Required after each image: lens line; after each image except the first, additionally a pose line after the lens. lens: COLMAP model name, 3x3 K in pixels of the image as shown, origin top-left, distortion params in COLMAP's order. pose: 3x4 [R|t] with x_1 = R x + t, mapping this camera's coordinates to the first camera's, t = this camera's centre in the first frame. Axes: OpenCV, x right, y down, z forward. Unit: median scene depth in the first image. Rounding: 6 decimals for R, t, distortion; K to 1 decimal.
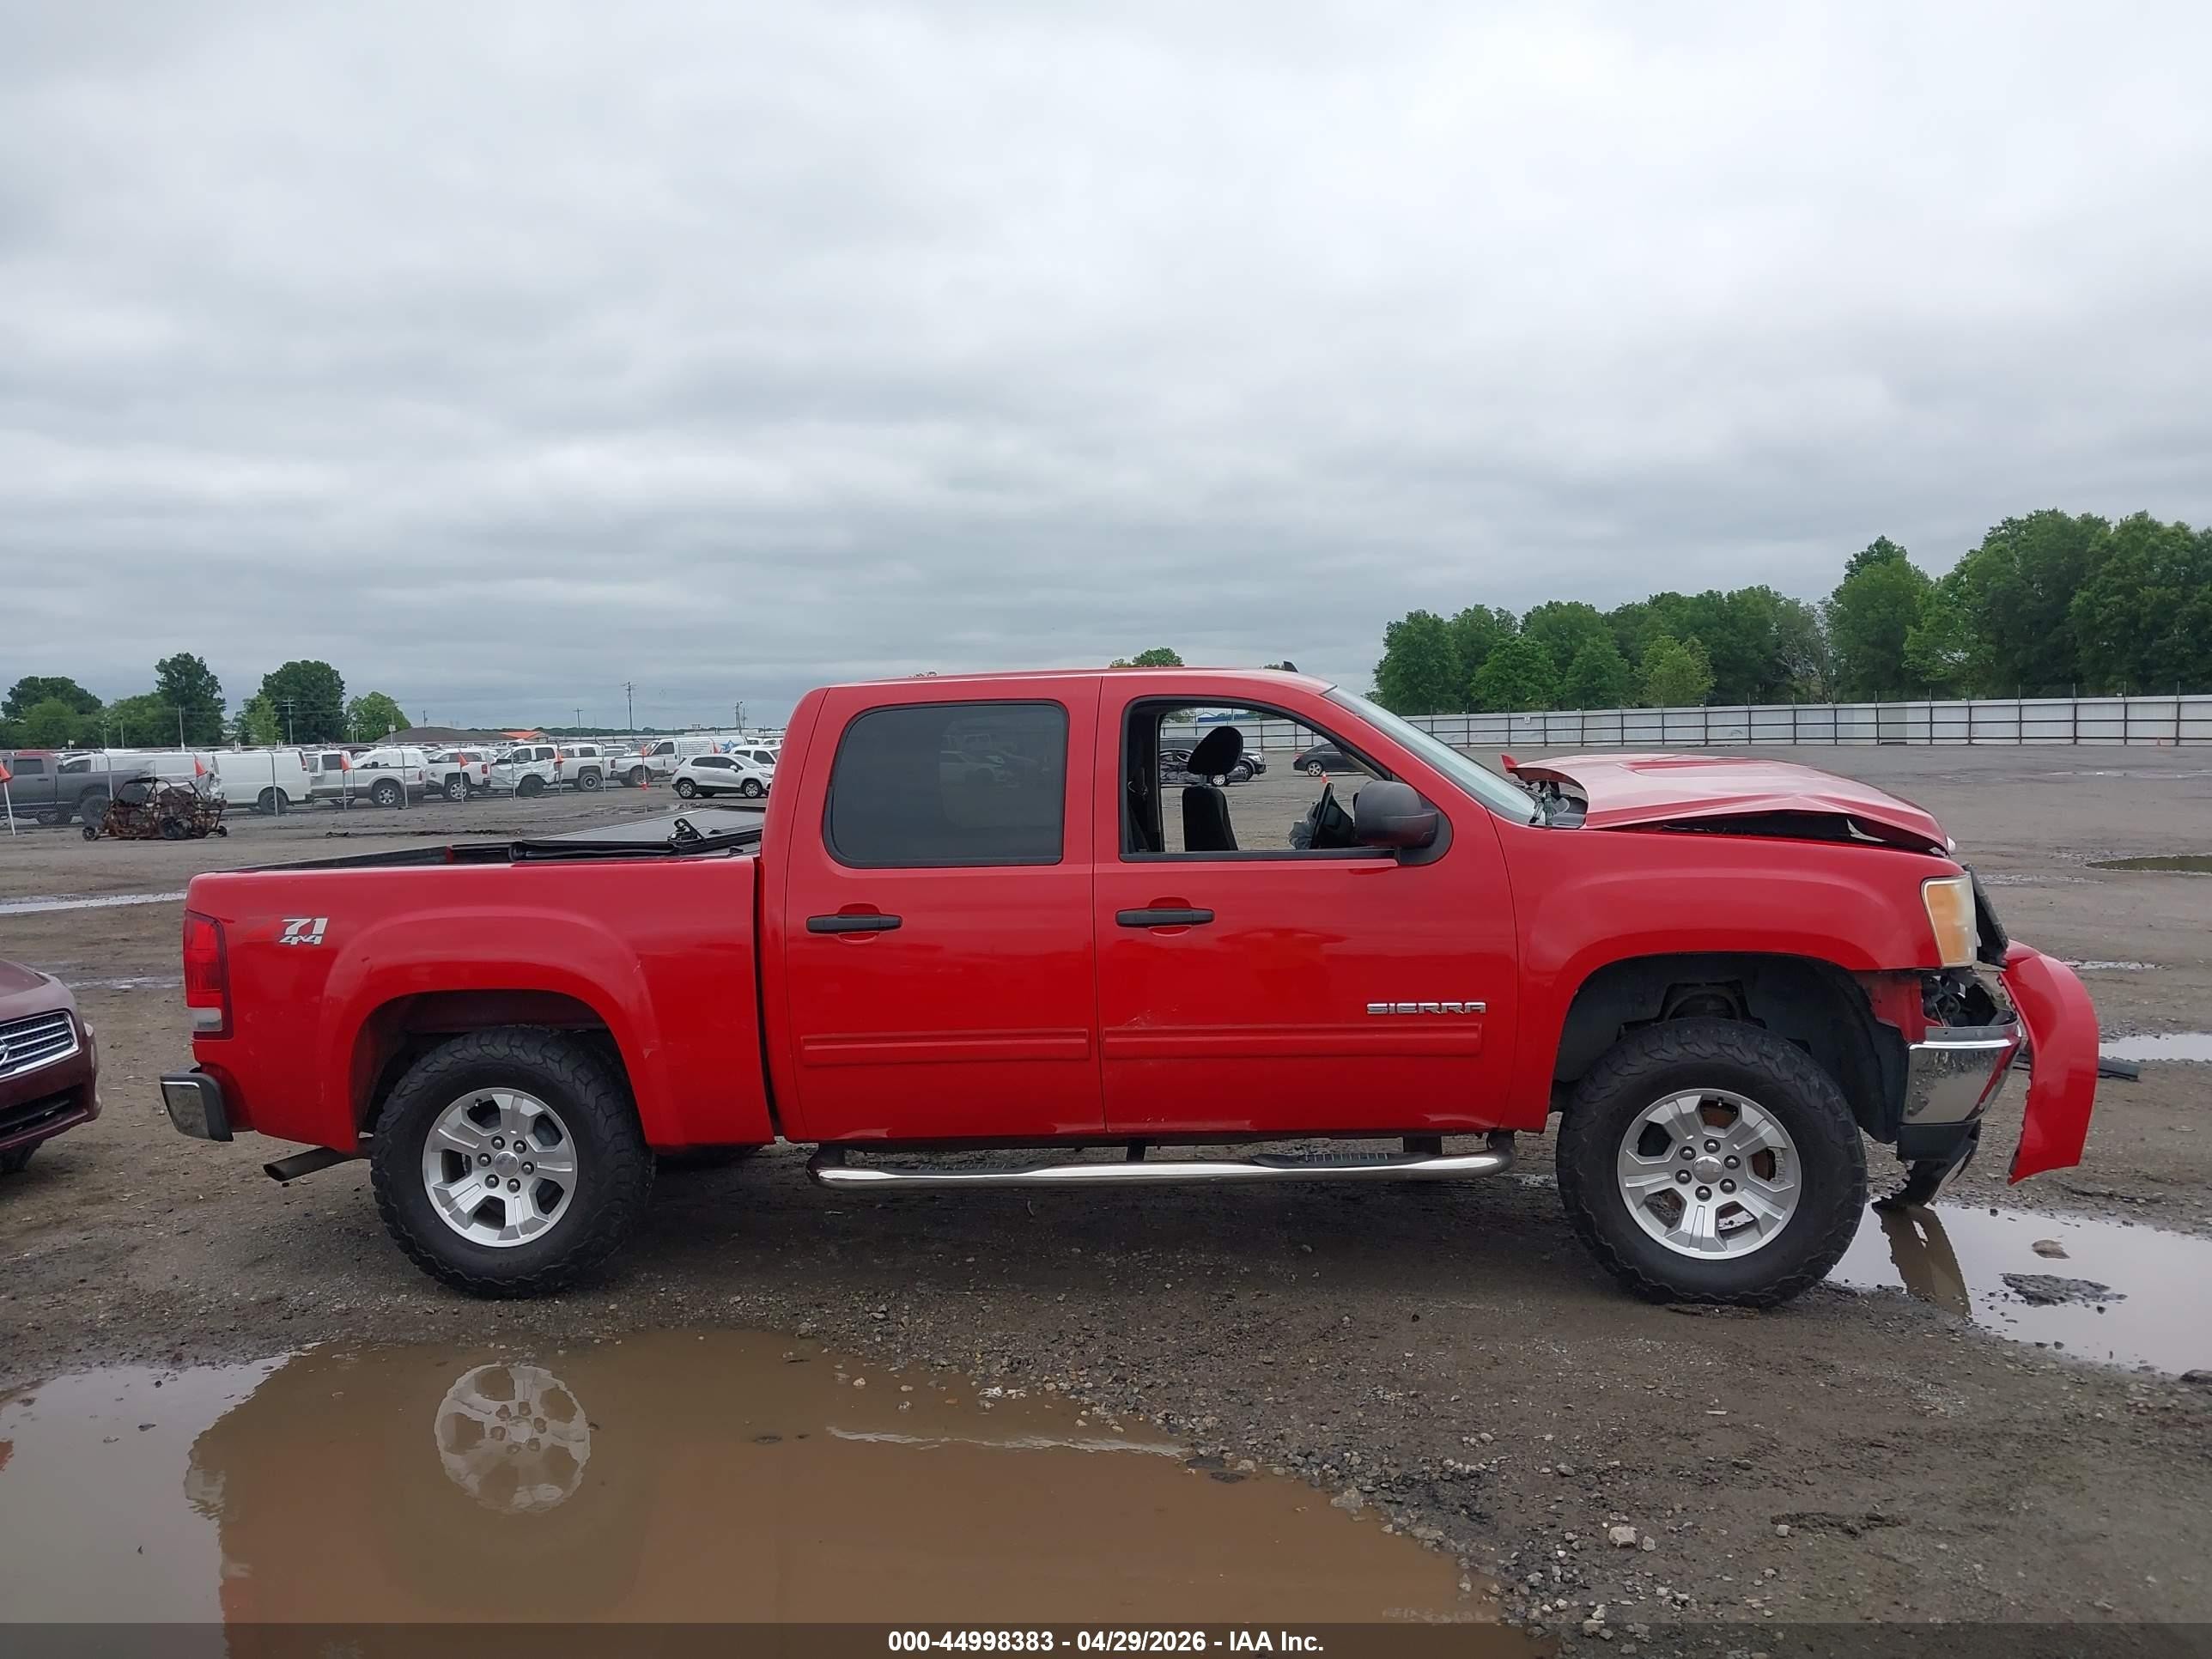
lens RADIAL K [[1756.5, 0, 1111.4], [0, 1756.5, 840.5], [0, 0, 1]] dist [0.040659, -0.052336]
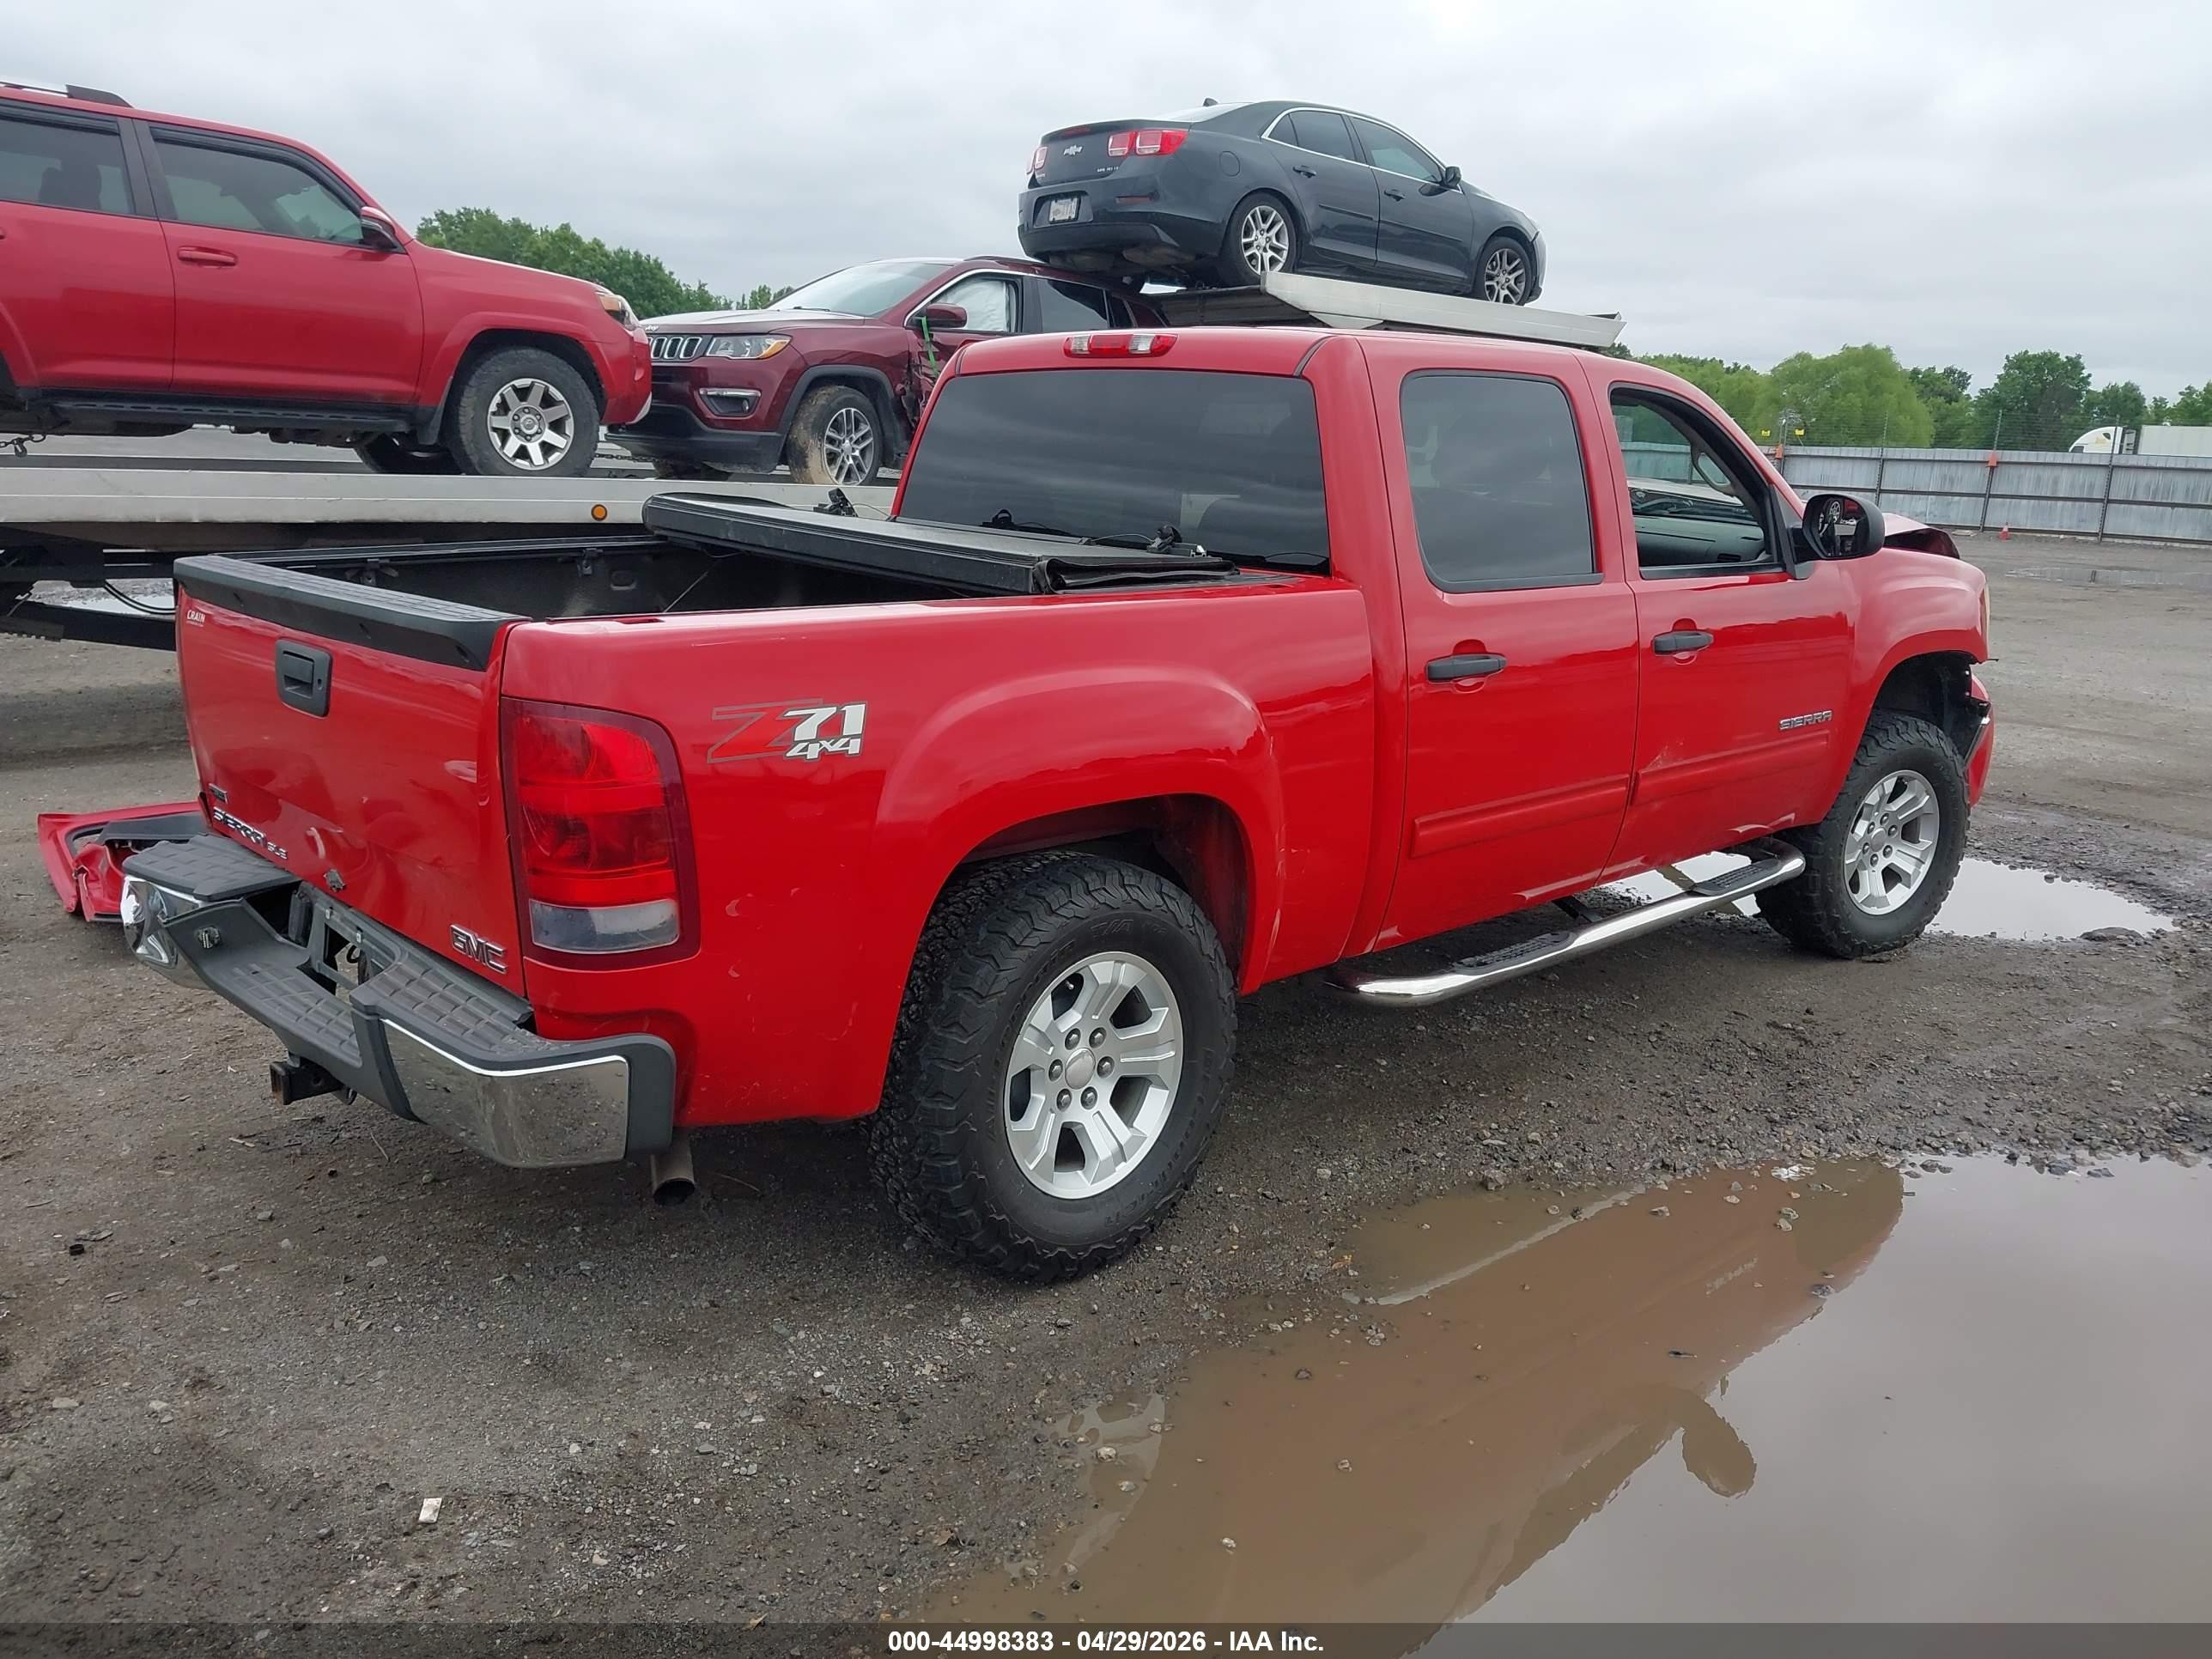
lens RADIAL K [[1756.5, 0, 1111.4], [0, 1756.5, 840.5], [0, 0, 1]] dist [0.040659, -0.052336]
pose [[0.640543, -0.124204, 0.757811, -0.850756], [-0.006082, 0.985982, 0.166741, -0.004860], [-0.767898, -0.111414, 0.630809, 0.635251]]
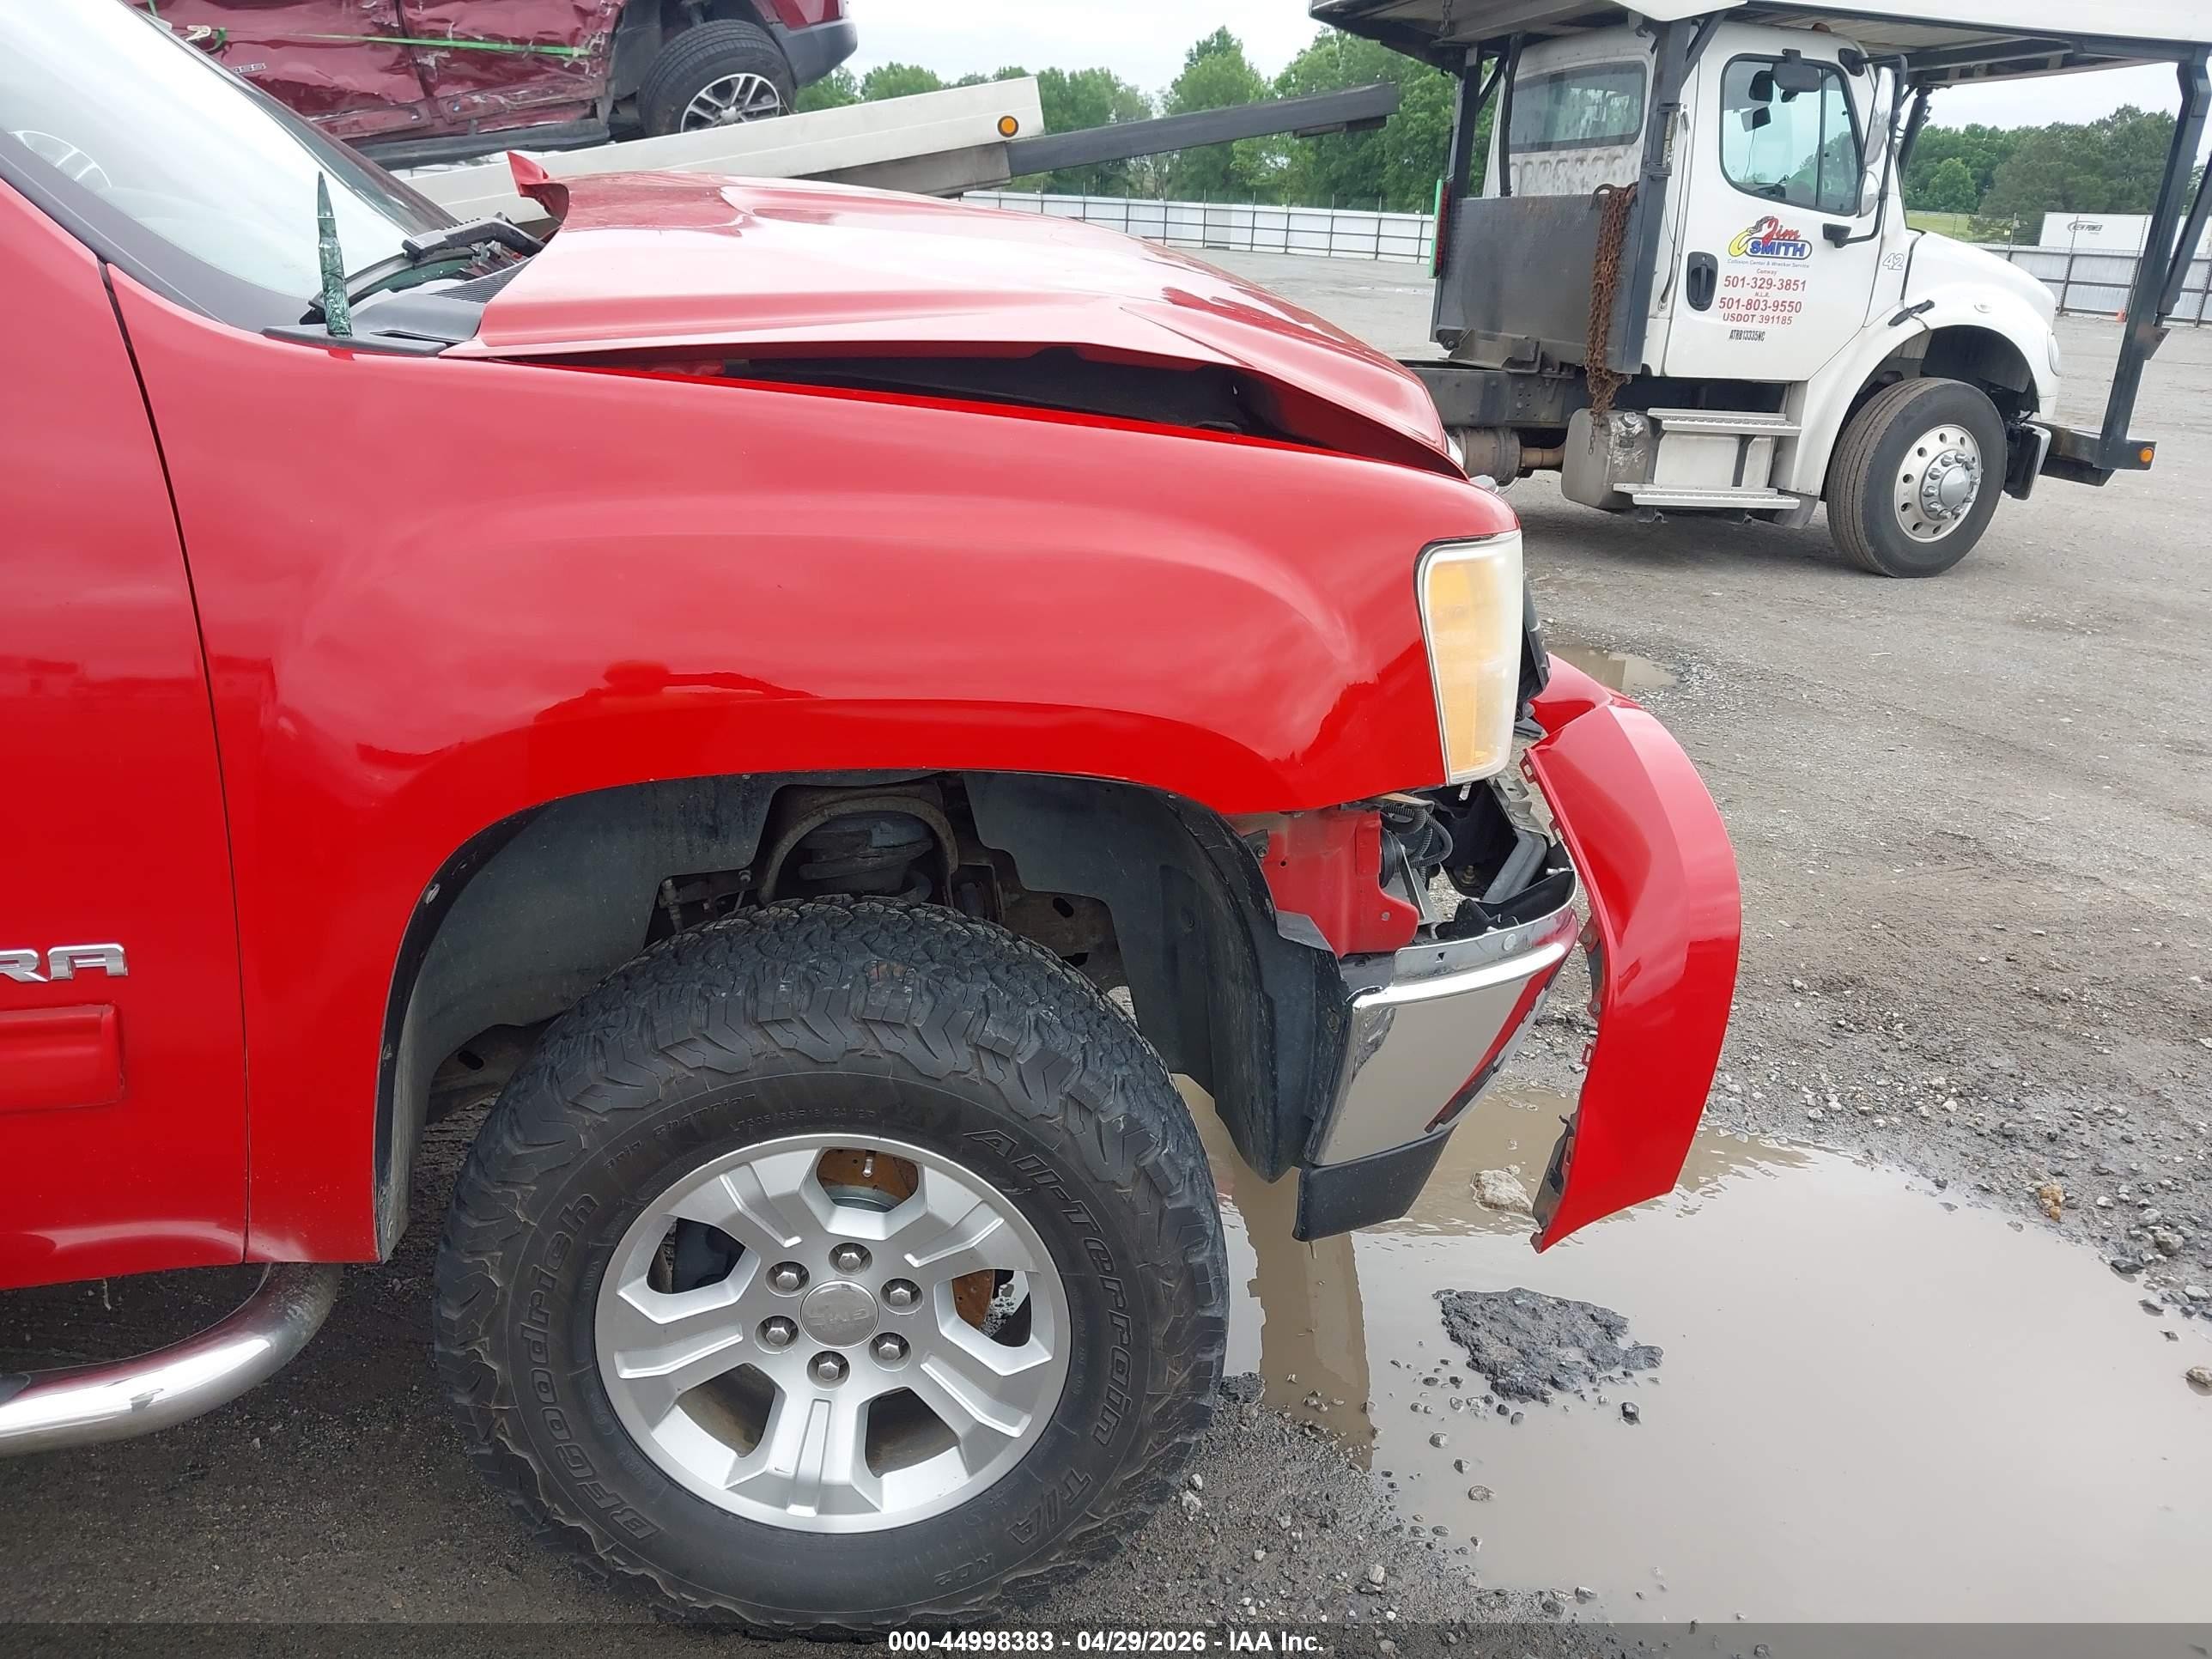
lens RADIAL K [[1700.0, 0, 1096.0], [0, 1700.0, 837.5], [0, 0, 1]] dist [0.000325, -0.139563]
pose [[0.936516, -0.053003, 0.346596, 0.261923], [-0.050000, 0.958218, 0.281636, -0.015051], [-0.347042, -0.281086, 0.894736, 0.667775]]
